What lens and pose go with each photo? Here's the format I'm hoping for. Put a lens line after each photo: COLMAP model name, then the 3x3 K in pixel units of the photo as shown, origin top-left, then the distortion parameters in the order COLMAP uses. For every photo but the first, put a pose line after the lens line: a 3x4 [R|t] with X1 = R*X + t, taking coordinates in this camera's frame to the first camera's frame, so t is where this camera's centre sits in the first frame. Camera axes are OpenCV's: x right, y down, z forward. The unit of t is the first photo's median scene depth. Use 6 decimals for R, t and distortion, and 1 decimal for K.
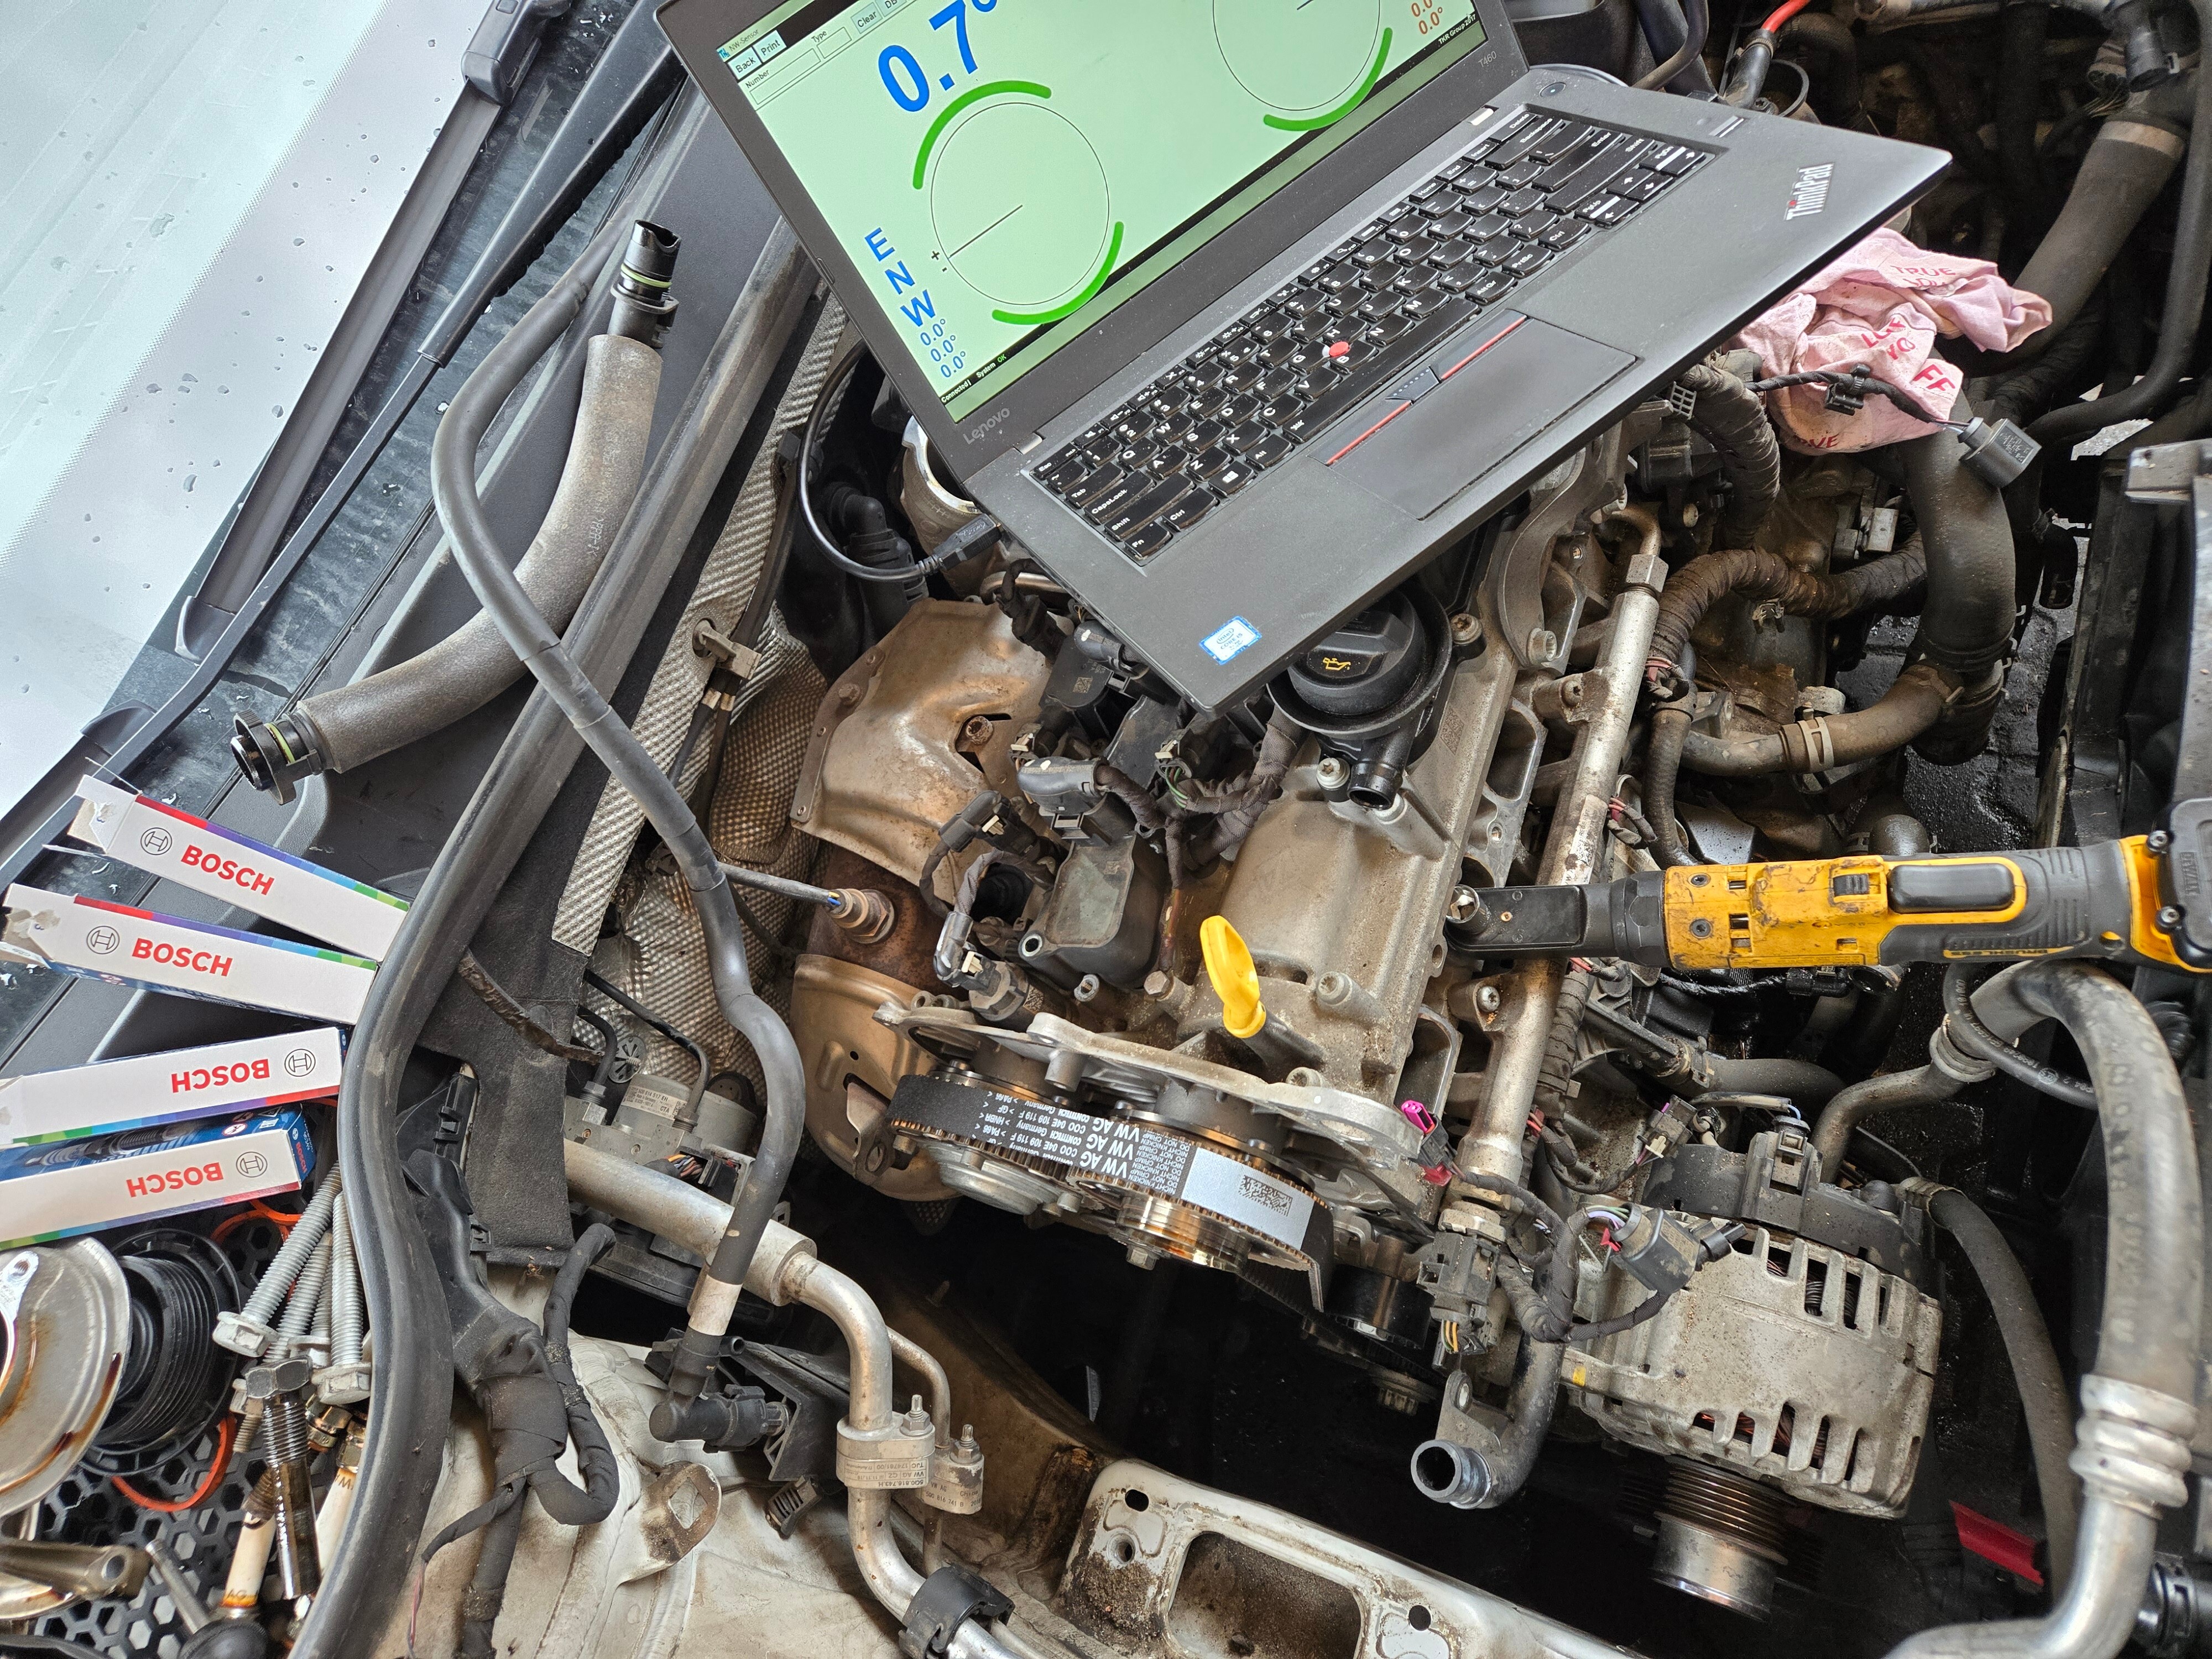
lens RADIAL K [[1511.6, 0, 1105.1], [0, 1511.6, 824.7], [0, 0, 1]] dist [0.041401, -0.040157]
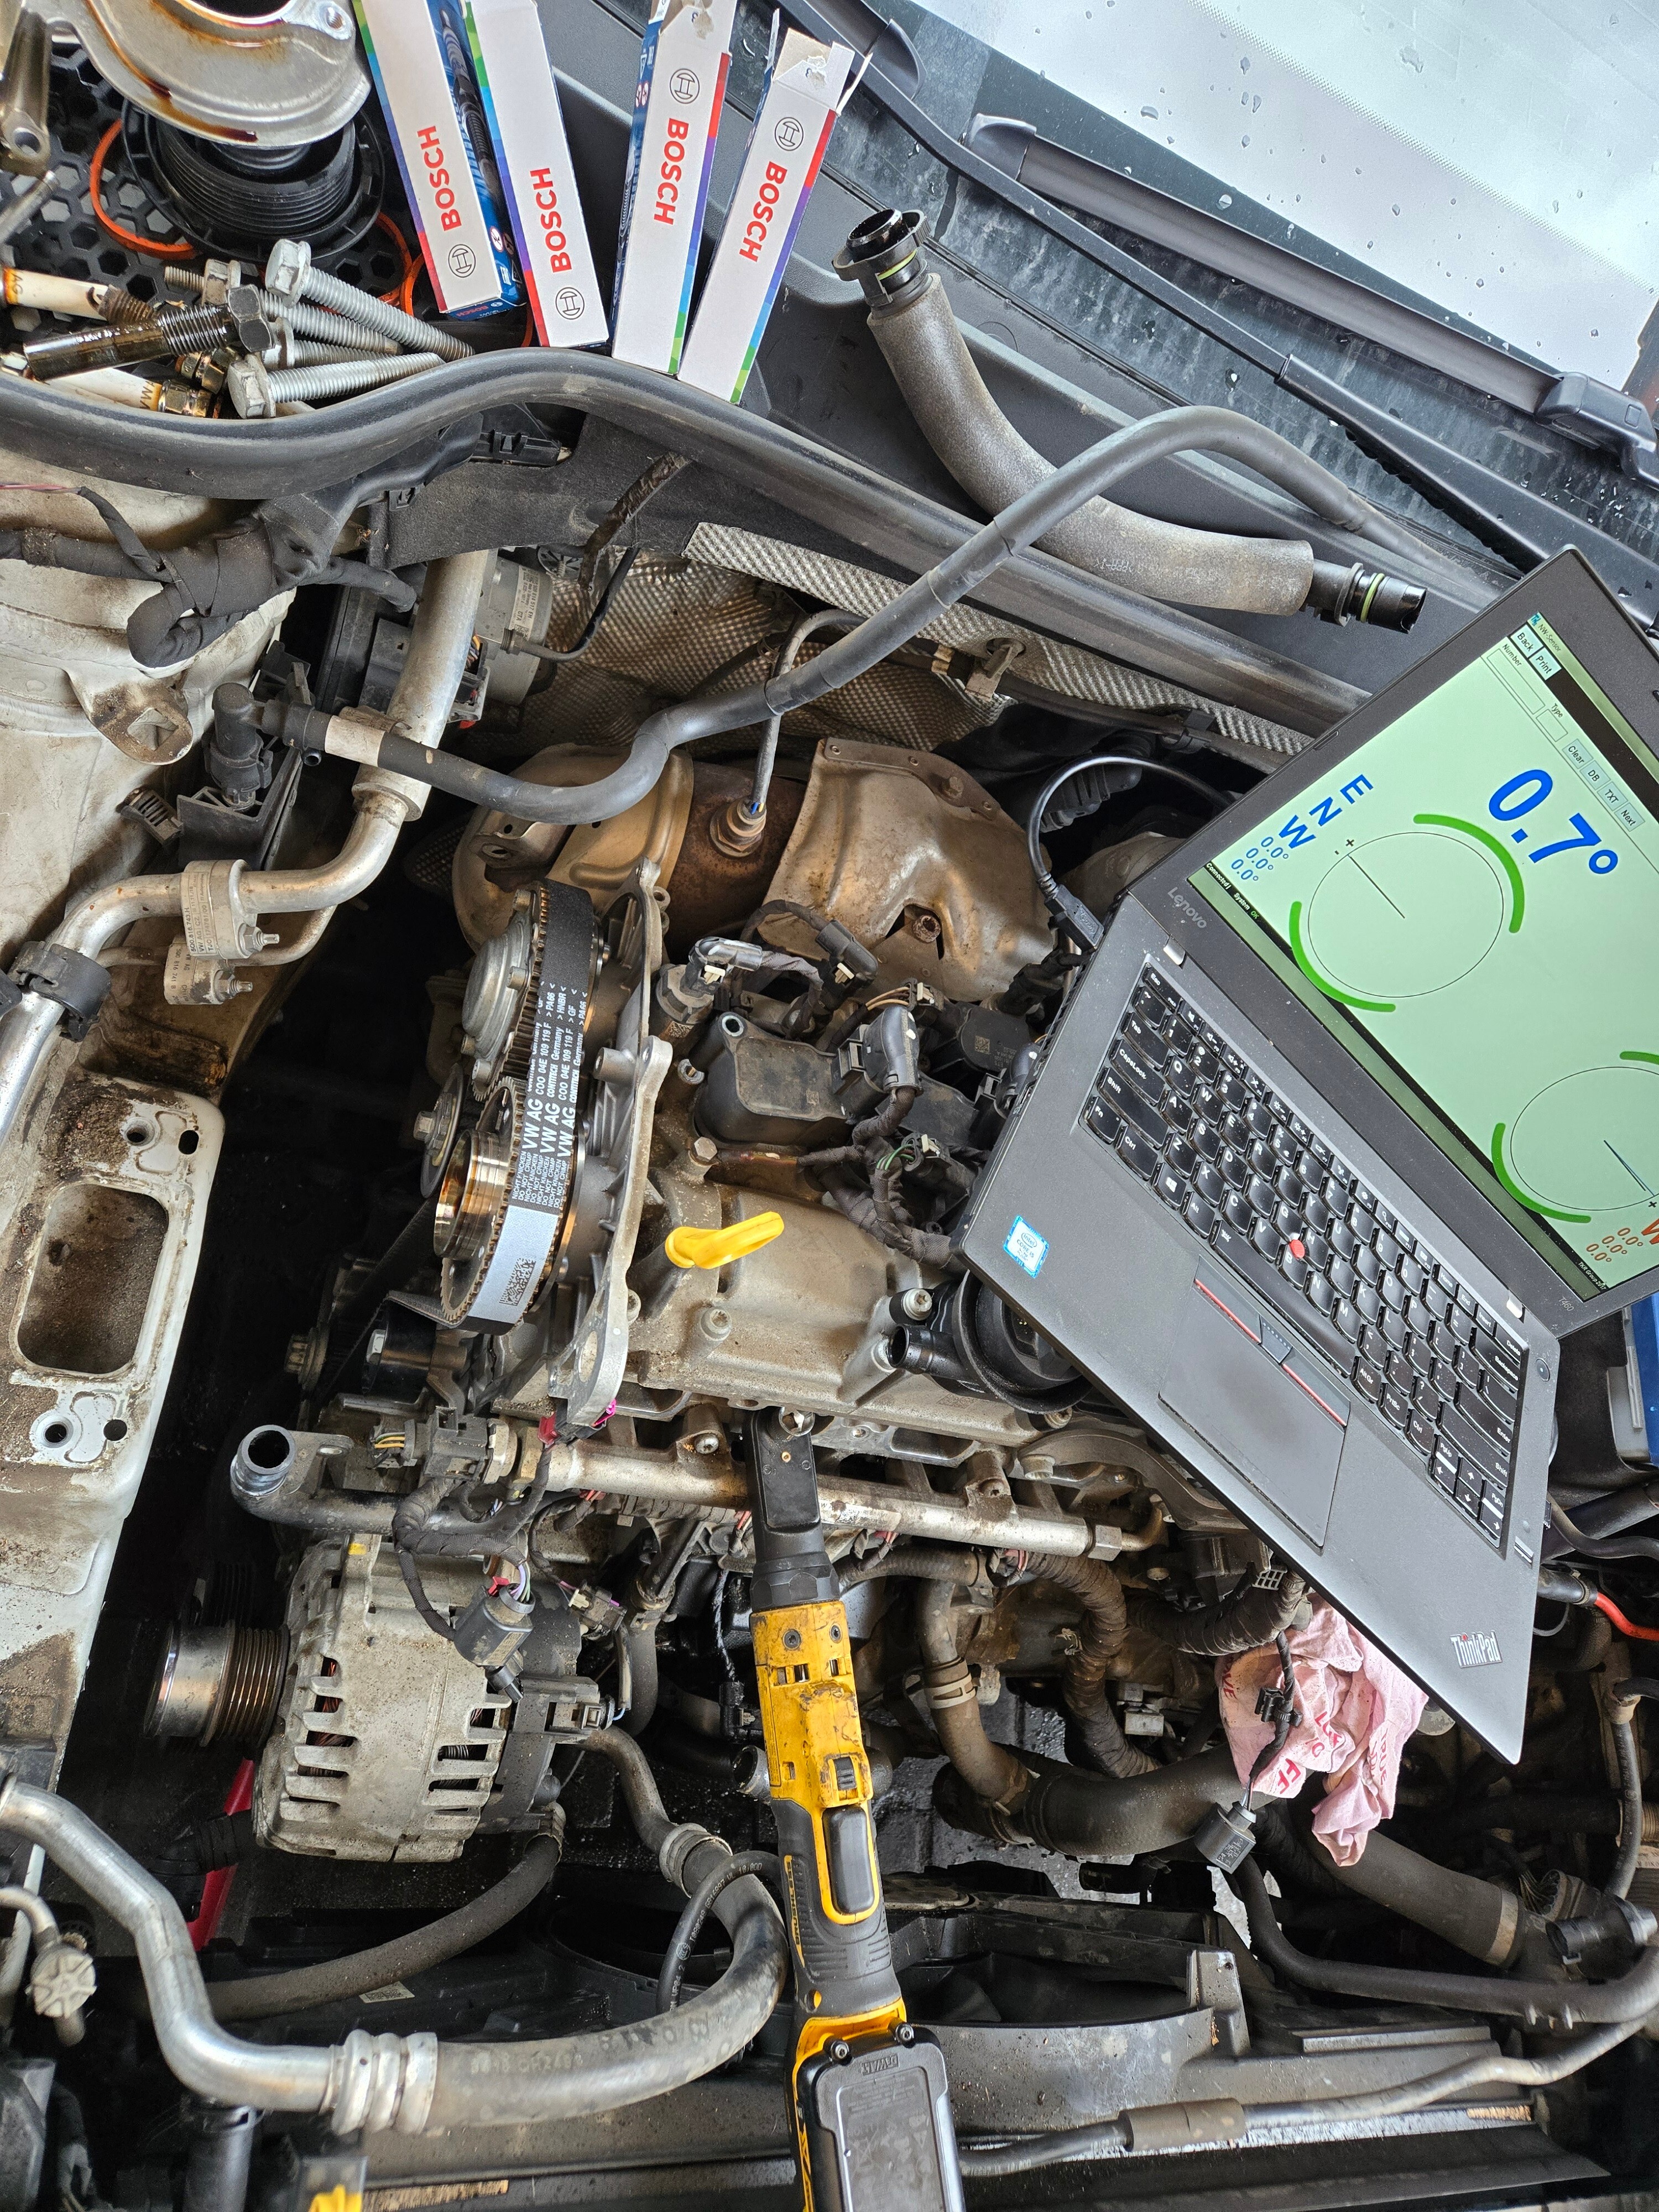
lens RADIAL K [[1511.6, 0, 831.2], [0, 1511.6, 1099.7], [0, 0, 1]] dist [0.041401, -0.040157]
pose [[0.060815, 0.989700, 0.129596, -0.125018], [-0.997545, 0.064780, -0.026596, 0.043070], [-0.034717, -0.127660, 0.991210, -0.025425]]
